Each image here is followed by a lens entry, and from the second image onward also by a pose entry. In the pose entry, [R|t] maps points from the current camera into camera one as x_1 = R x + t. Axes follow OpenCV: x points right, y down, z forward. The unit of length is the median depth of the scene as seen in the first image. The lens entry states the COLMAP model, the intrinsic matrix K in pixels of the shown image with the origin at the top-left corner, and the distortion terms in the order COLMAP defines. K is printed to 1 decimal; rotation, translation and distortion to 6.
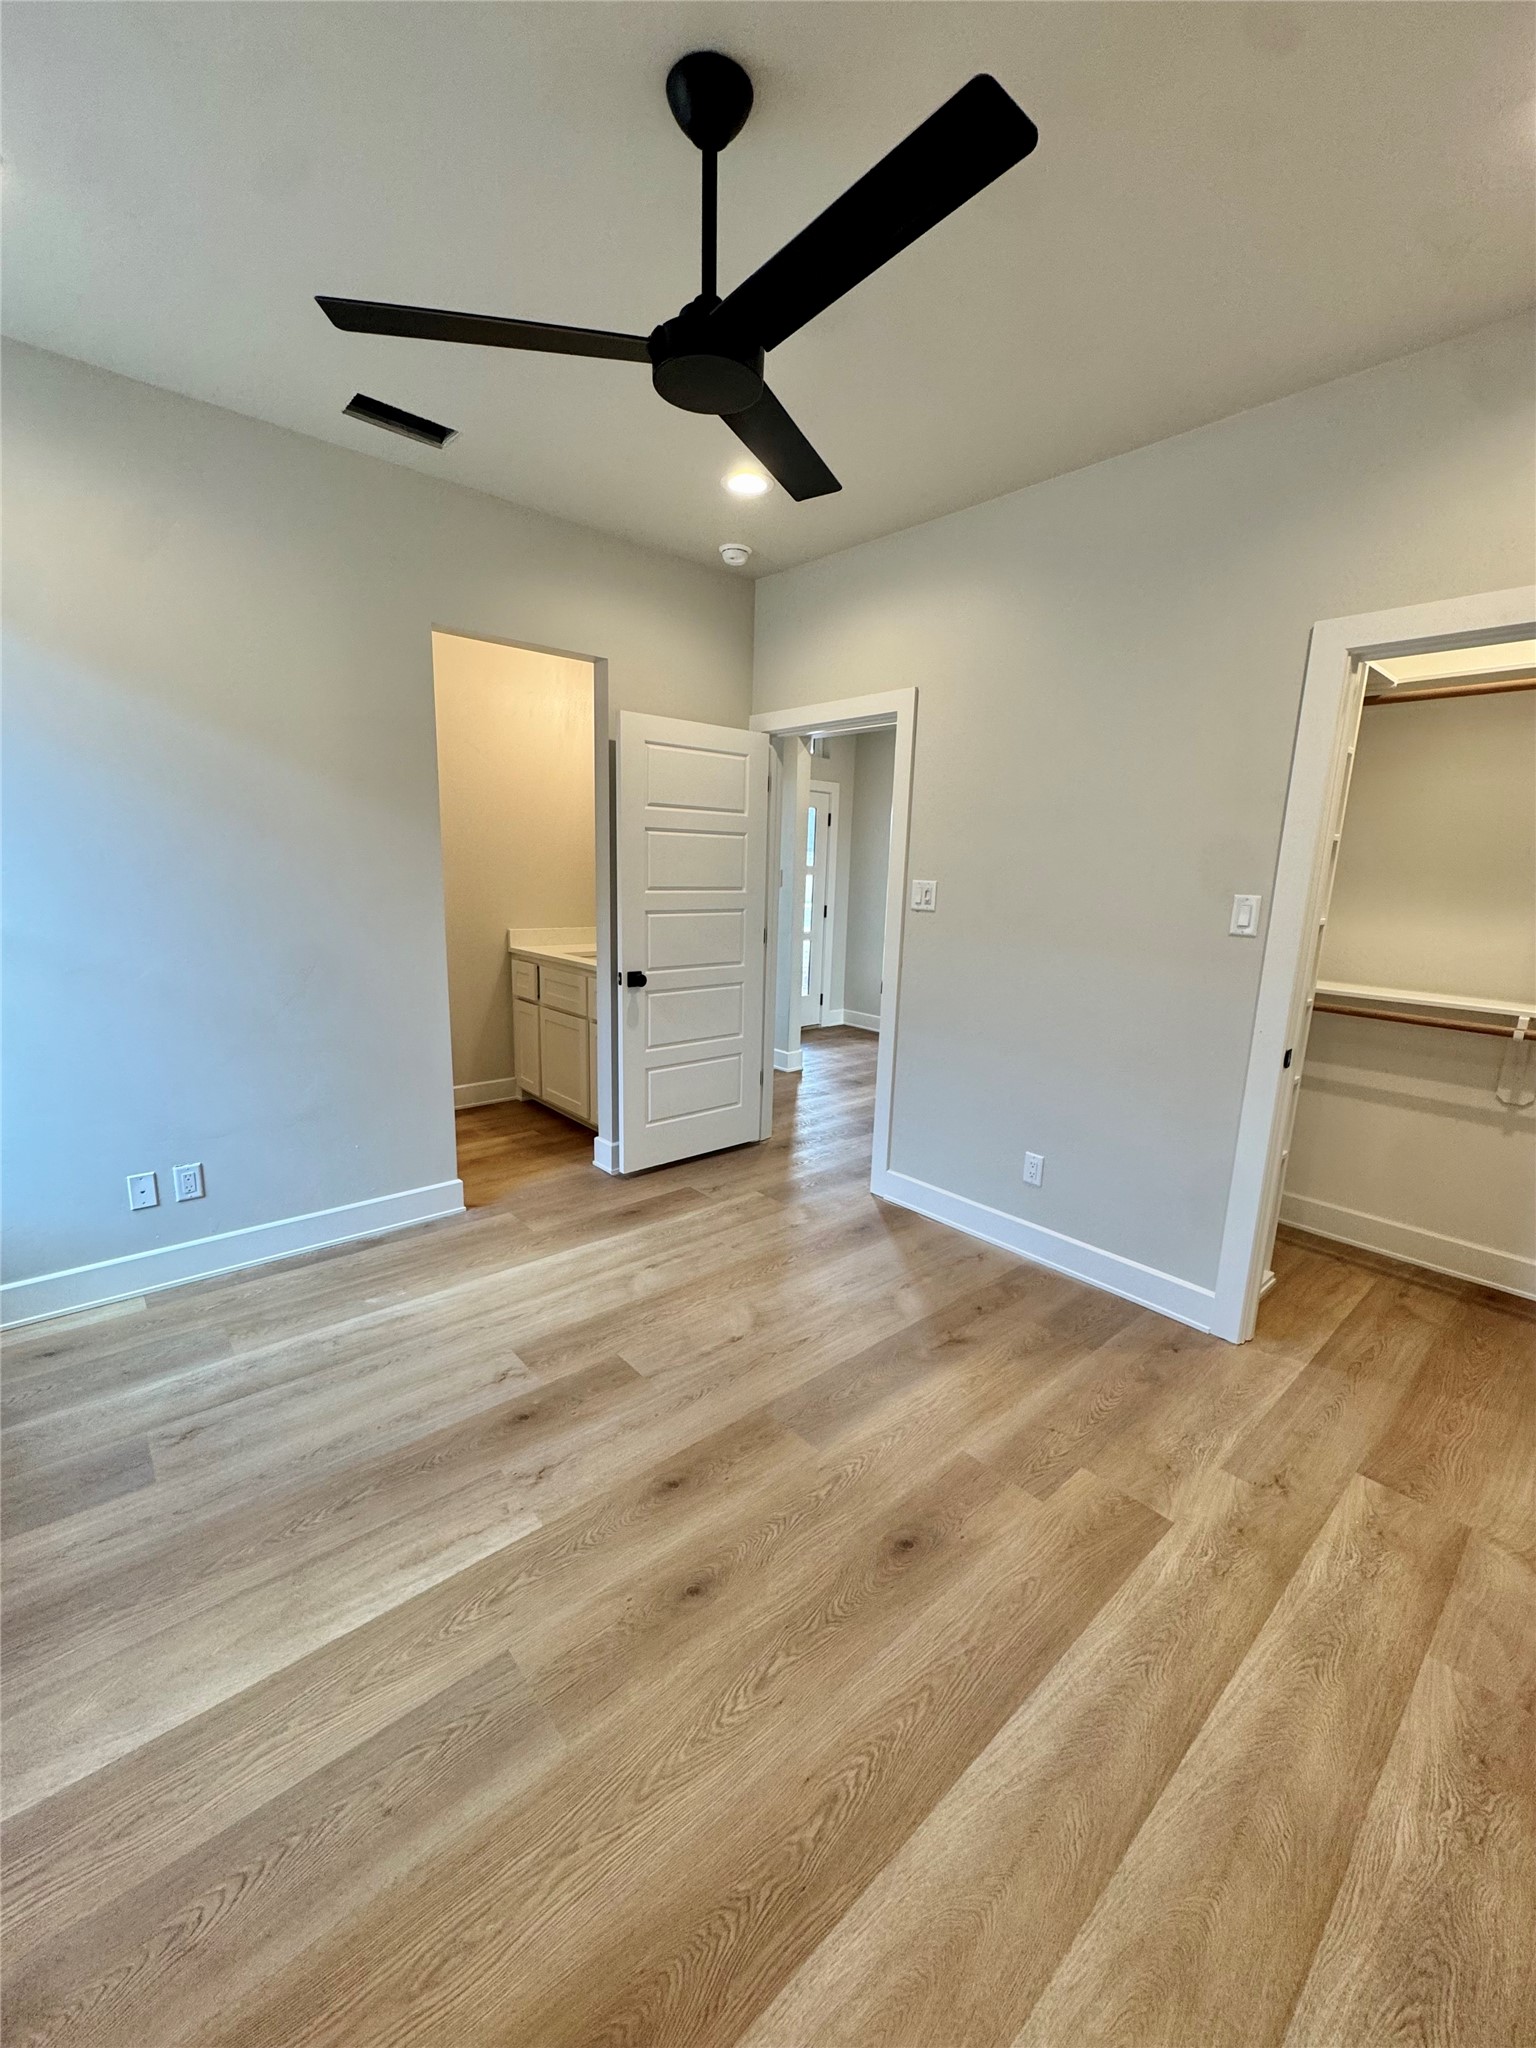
lens RADIAL K [[816.1, 0, 768.0], [0, 816.1, 1024.0], [0, 0, 1]] dist [-0.000071, -0.000487]
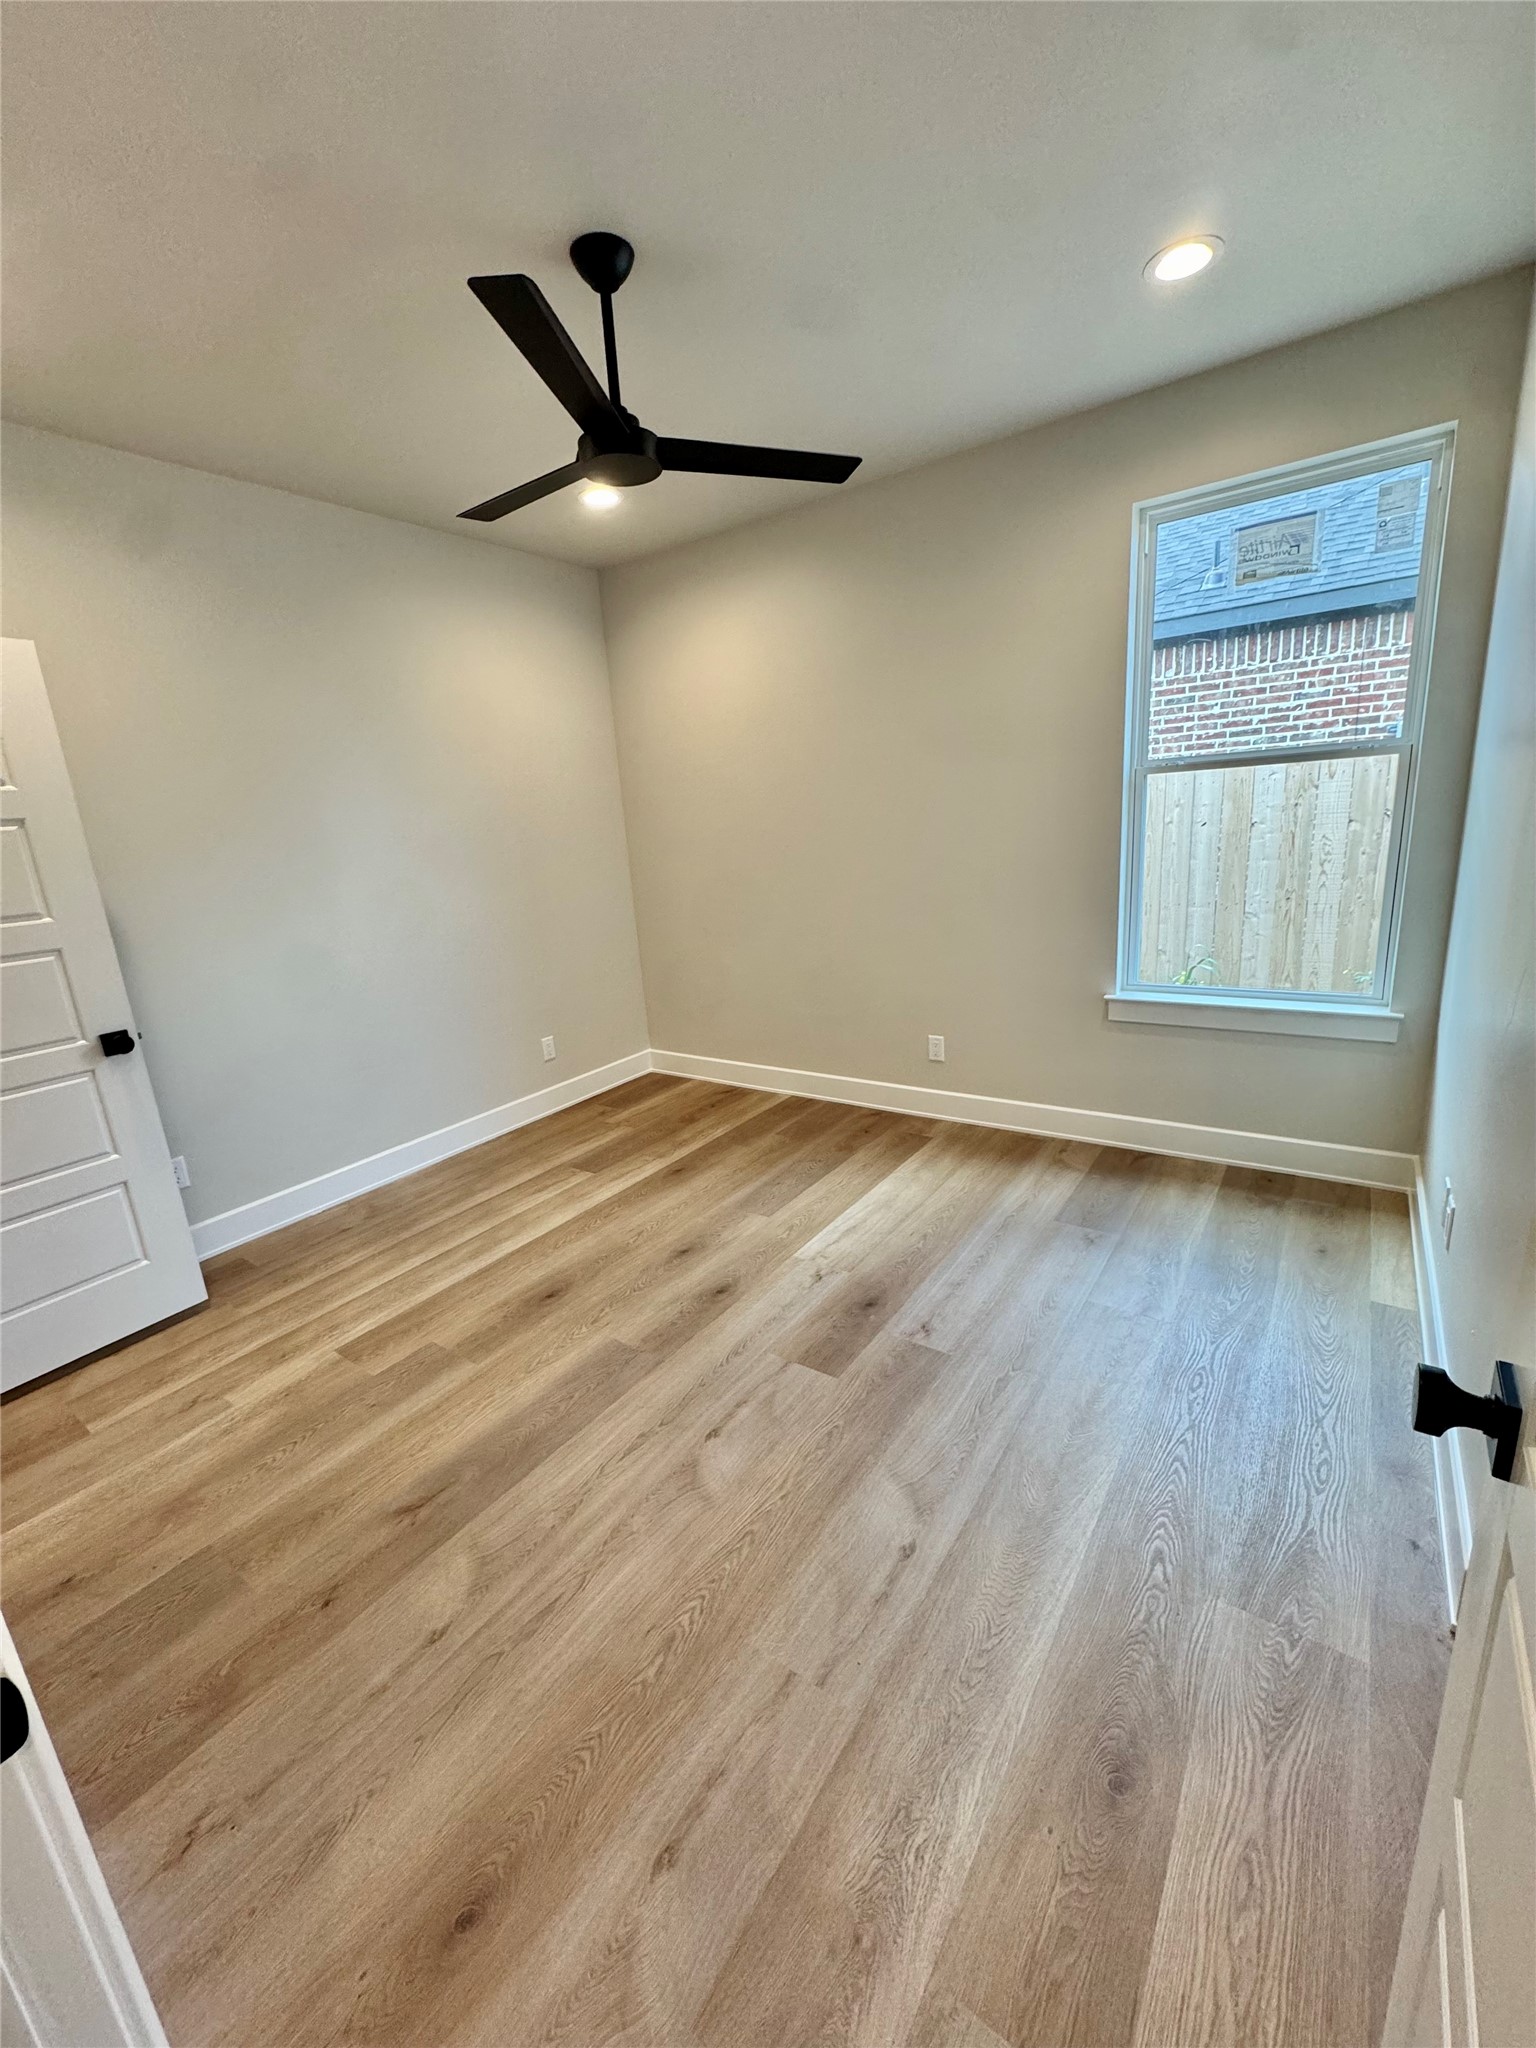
lens RADIAL K [[816.1, 0, 768.0], [0, 816.1, 1024.0], [0, 0, 1]] dist [-0.000071, -0.000487]
pose [[-0.972182, 0.093396, -0.214802, 0.045956], [-0.006271, 0.906358, 0.422465, -0.343884], [0.234144, 0.412059, -0.880559, 1.749073]]
